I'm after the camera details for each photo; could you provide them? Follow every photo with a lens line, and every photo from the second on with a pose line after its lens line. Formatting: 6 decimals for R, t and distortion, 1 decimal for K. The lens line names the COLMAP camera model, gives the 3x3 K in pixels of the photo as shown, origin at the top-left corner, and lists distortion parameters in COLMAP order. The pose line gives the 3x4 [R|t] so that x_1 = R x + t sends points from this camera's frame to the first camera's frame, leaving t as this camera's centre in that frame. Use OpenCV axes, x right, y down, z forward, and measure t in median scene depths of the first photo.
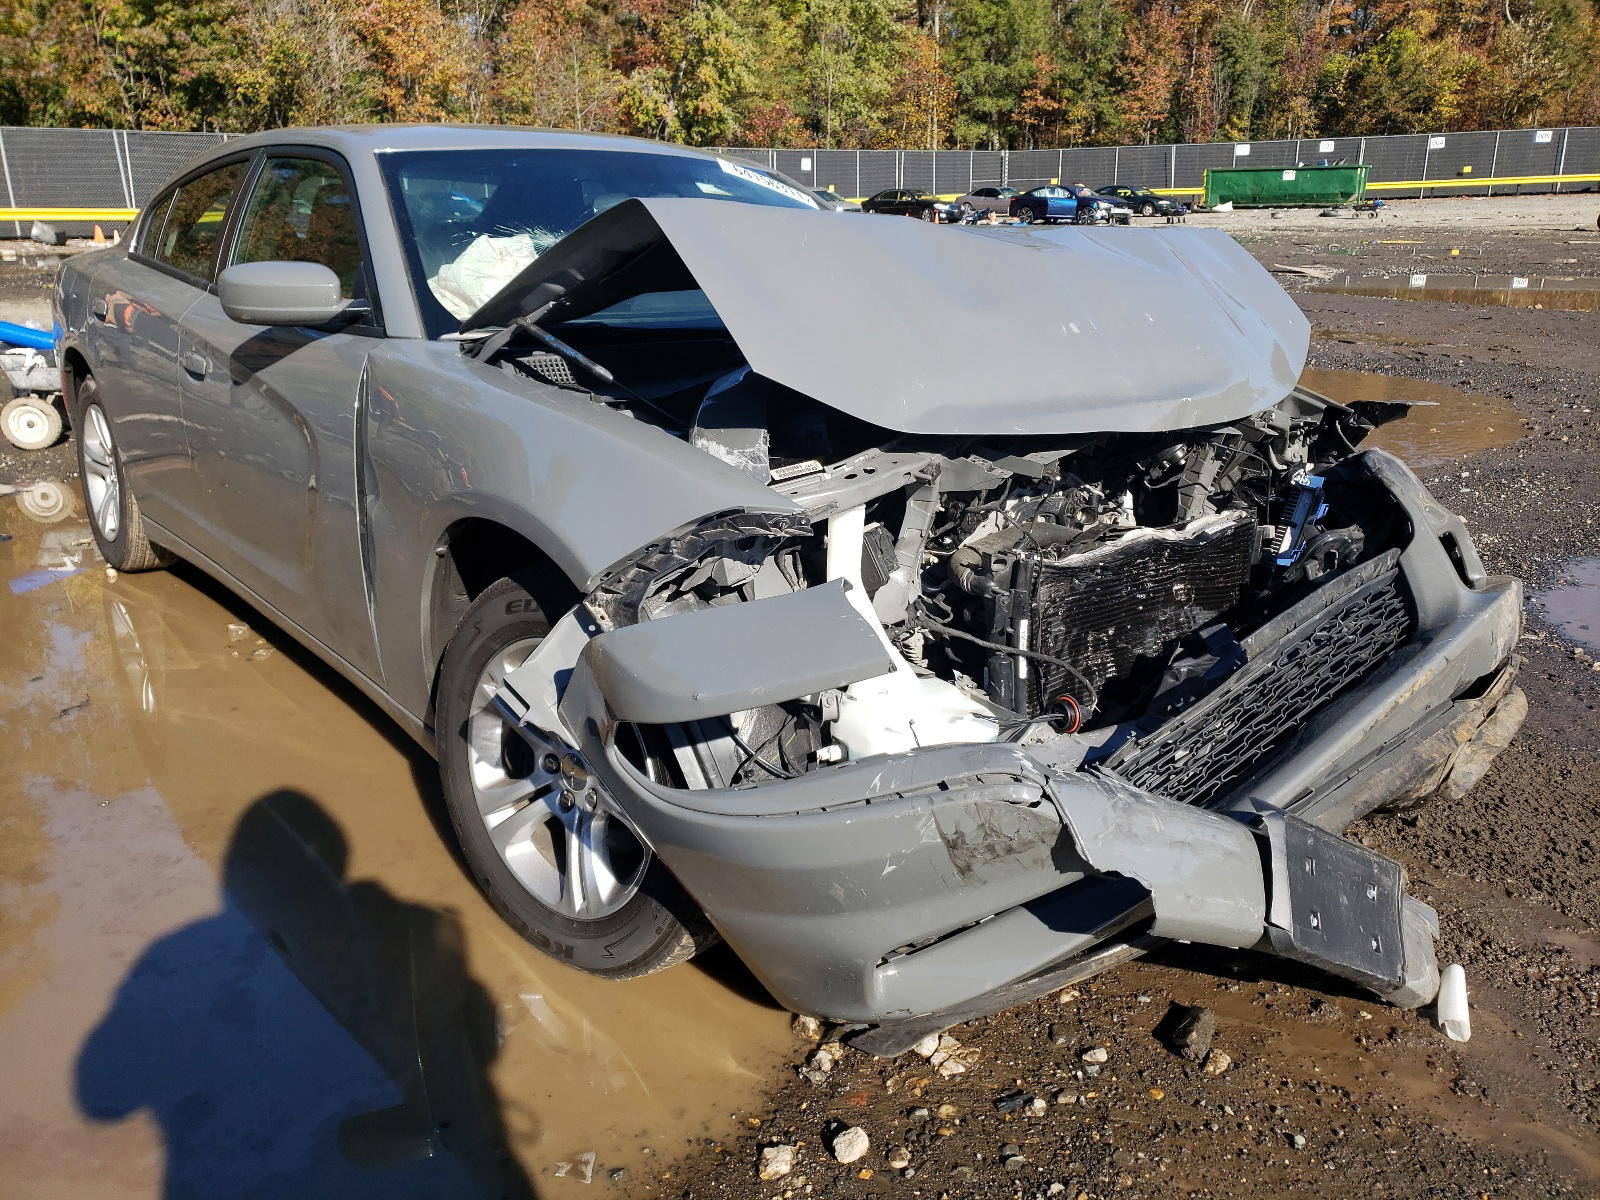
lens RADIAL K [[1224.3, 0, 802.9], [0, 1224.3, 600.0], [0, 0, 1]] dist [0.036946, -0.002935]
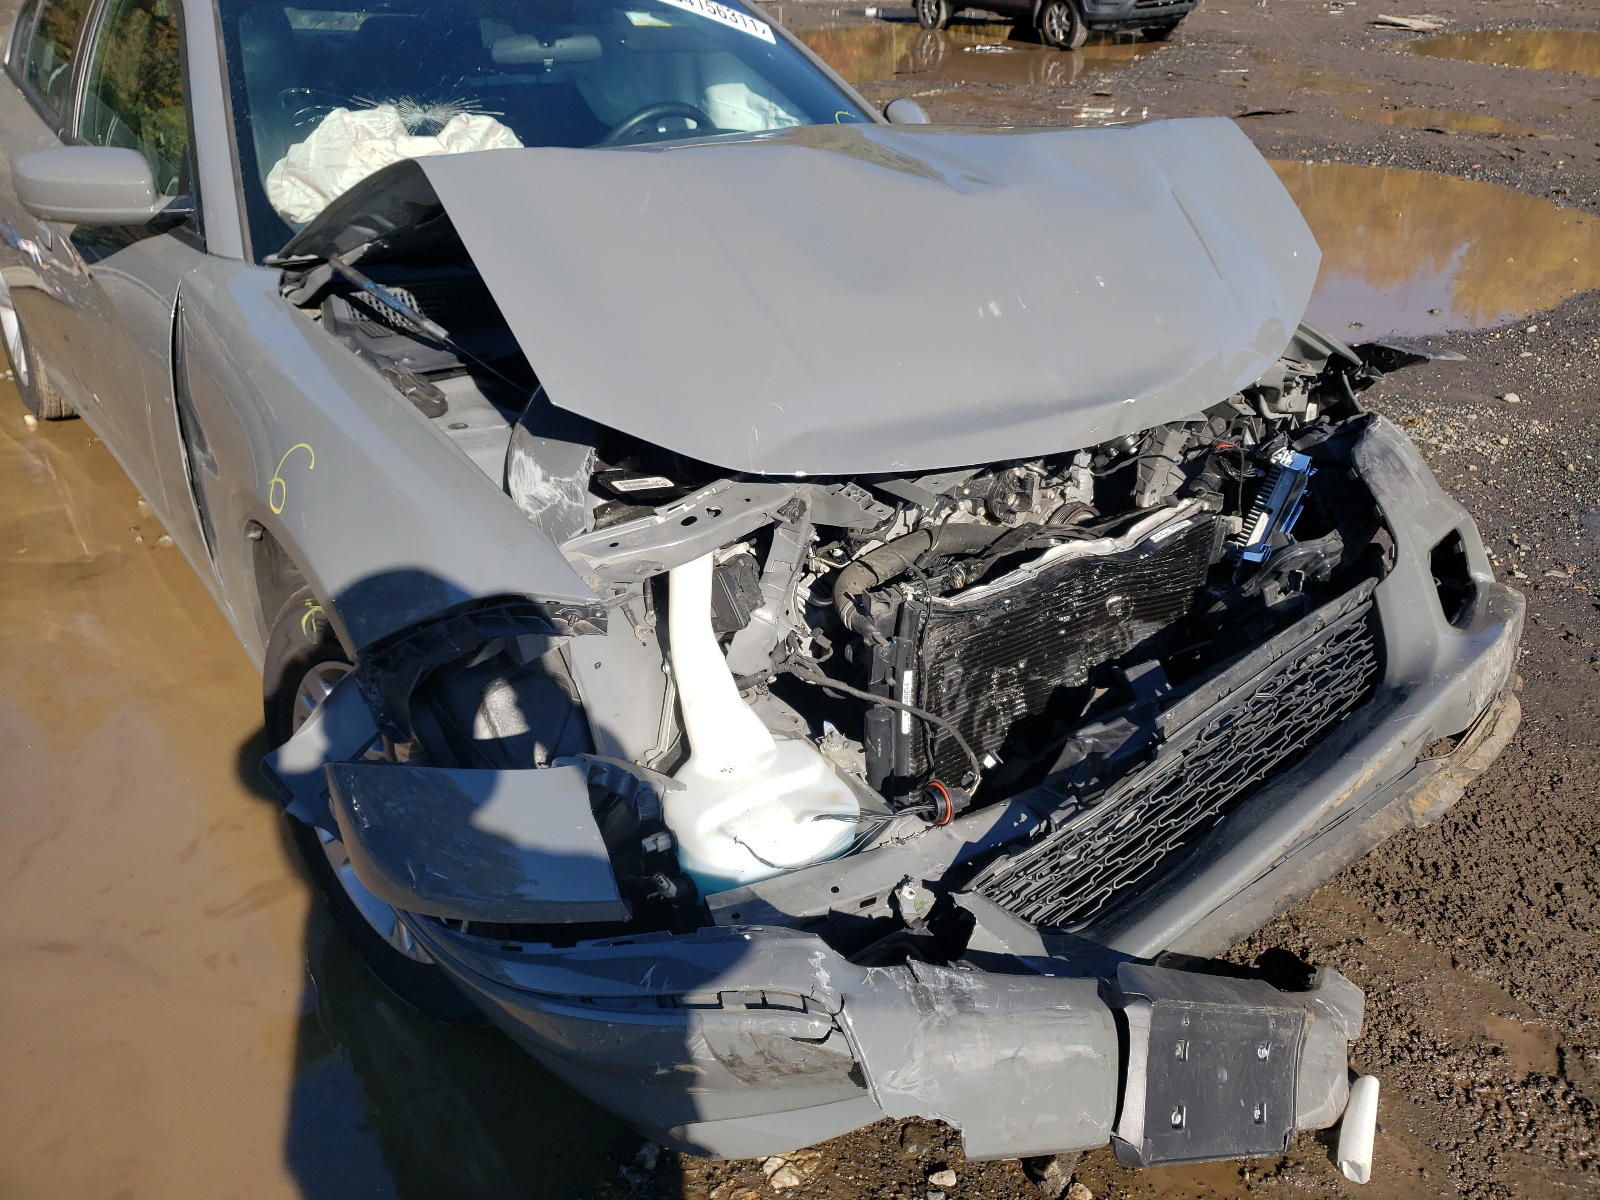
lens RADIAL K [[1224.3, 0, 798.6], [0, 1224.3, 600.0], [0, 0, 1]] dist [0.036946, -0.002935]
pose [[0.998622, 0.037678, -0.036529, 0.129054], [-0.029848, 0.980313, 0.195181, -0.188712], [0.043164, -0.193822, 0.980087, 0.167604]]
